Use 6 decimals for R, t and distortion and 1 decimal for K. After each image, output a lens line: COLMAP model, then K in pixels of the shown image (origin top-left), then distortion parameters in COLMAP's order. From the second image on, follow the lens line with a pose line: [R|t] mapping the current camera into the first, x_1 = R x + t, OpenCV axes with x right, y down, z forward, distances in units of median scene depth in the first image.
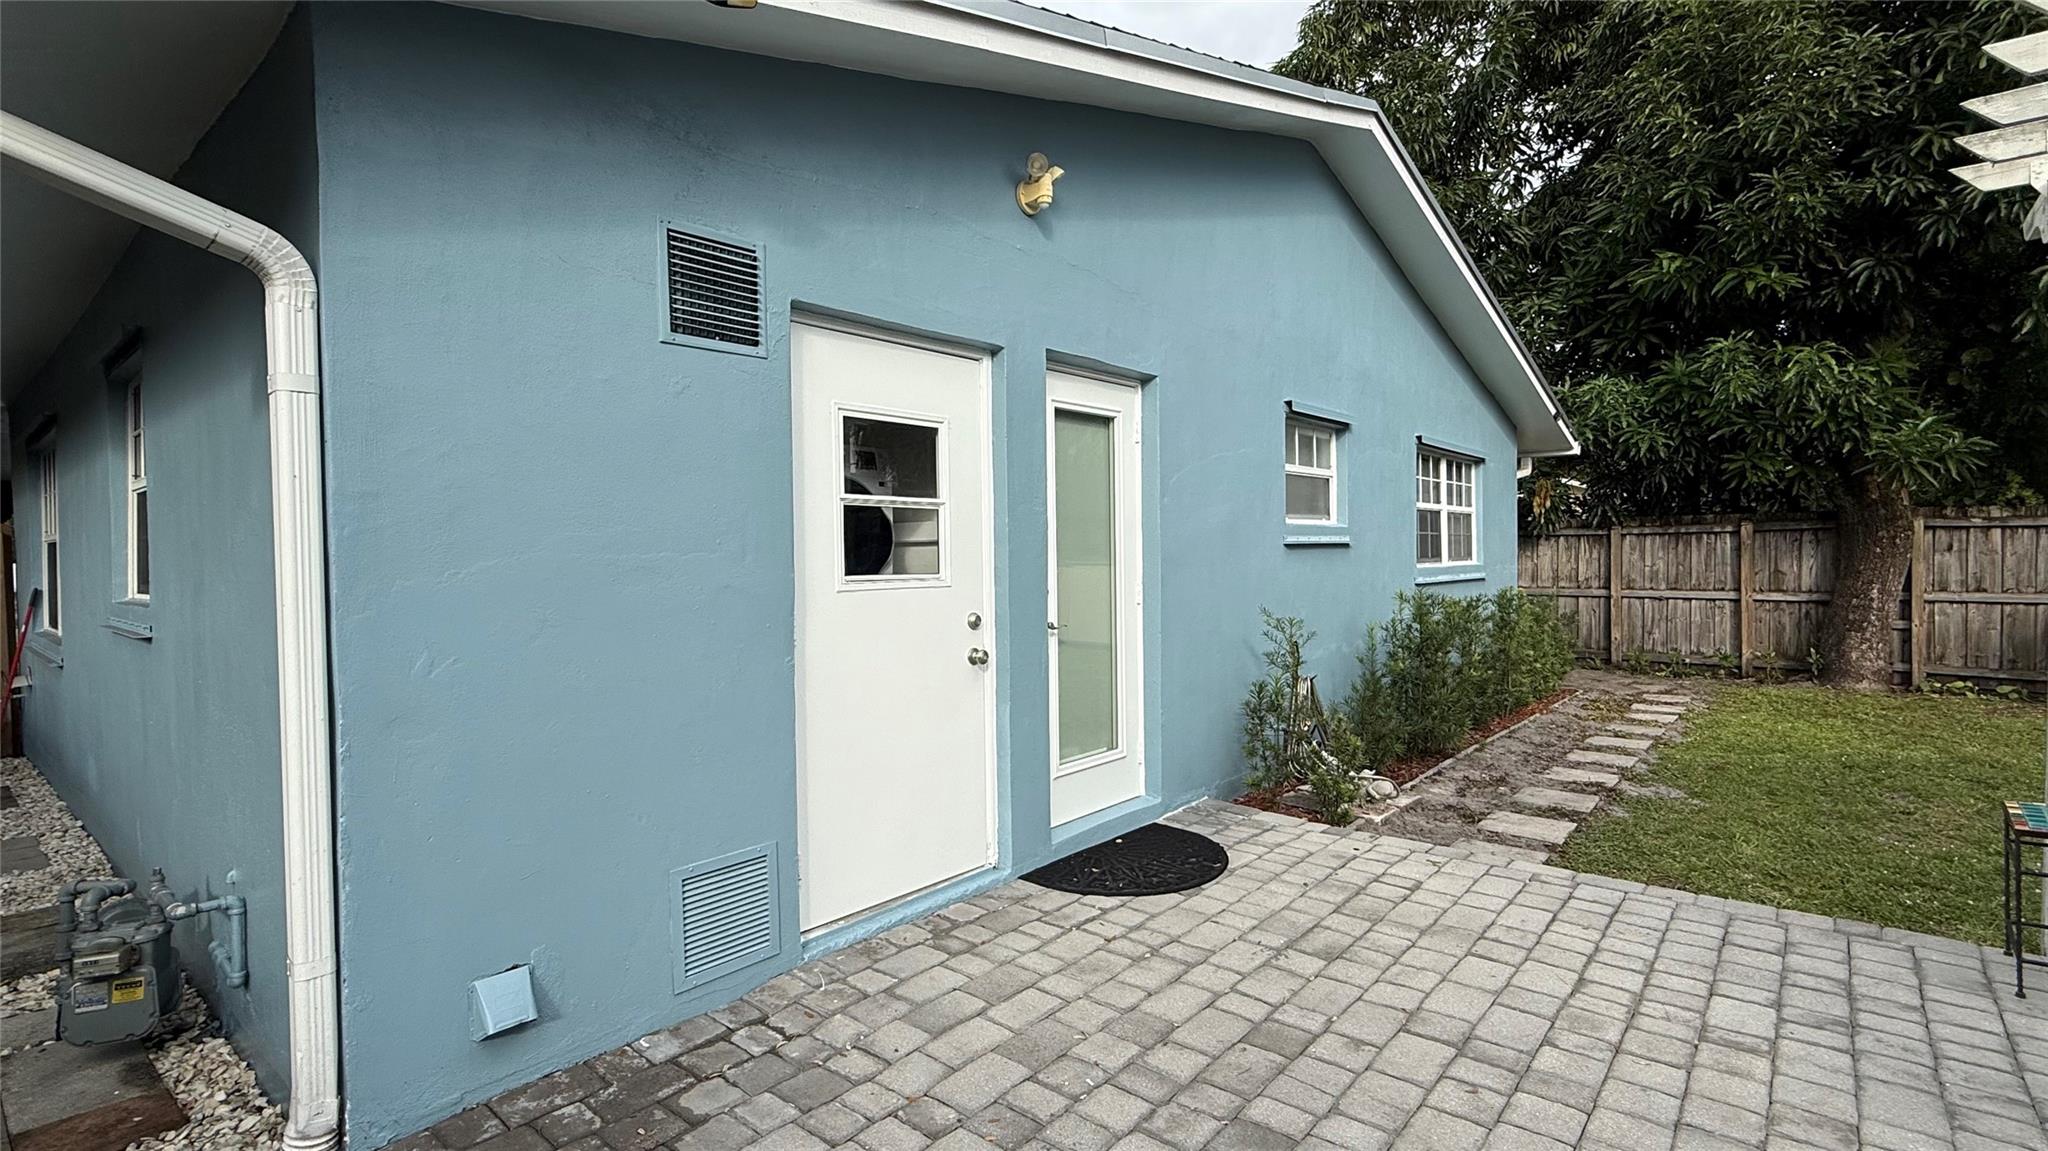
lens RADIAL K [[951.0, 0, 1020.7], [0, 951.0, 578.0], [0, 0, 1]] dist [-0.000853, -0.000705]
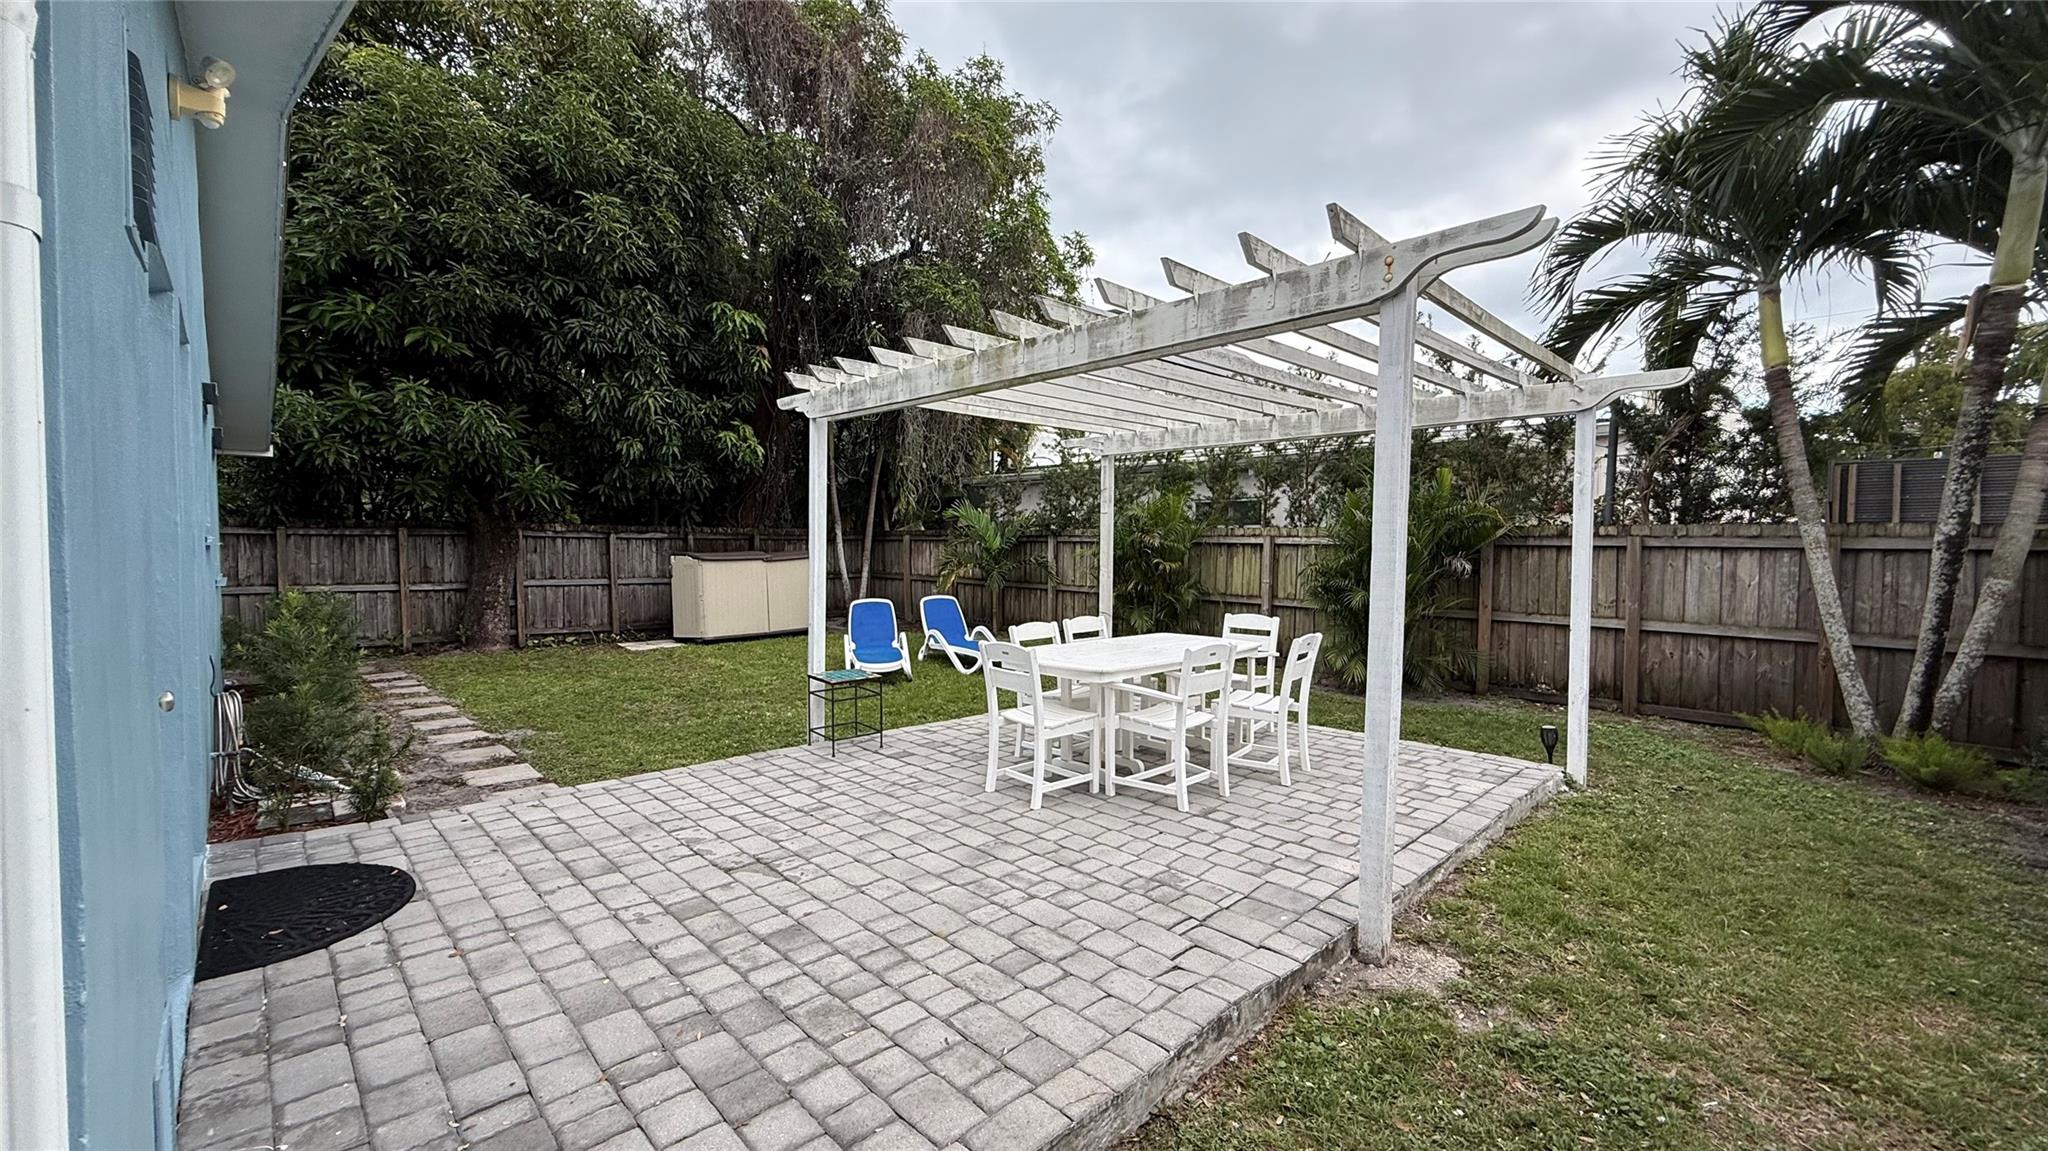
lens RADIAL K [[814.4, 0, 1016.5], [0, 814.4, 574.9], [0, 0, 1]] dist [-0.000152, 0.000107]
pose [[0.102346, -0.022725, 0.994489, -0.576868], [0.016851, 0.999635, 0.021109, -0.017509], [-0.994606, 0.014598, 0.102692, 0.260907]]
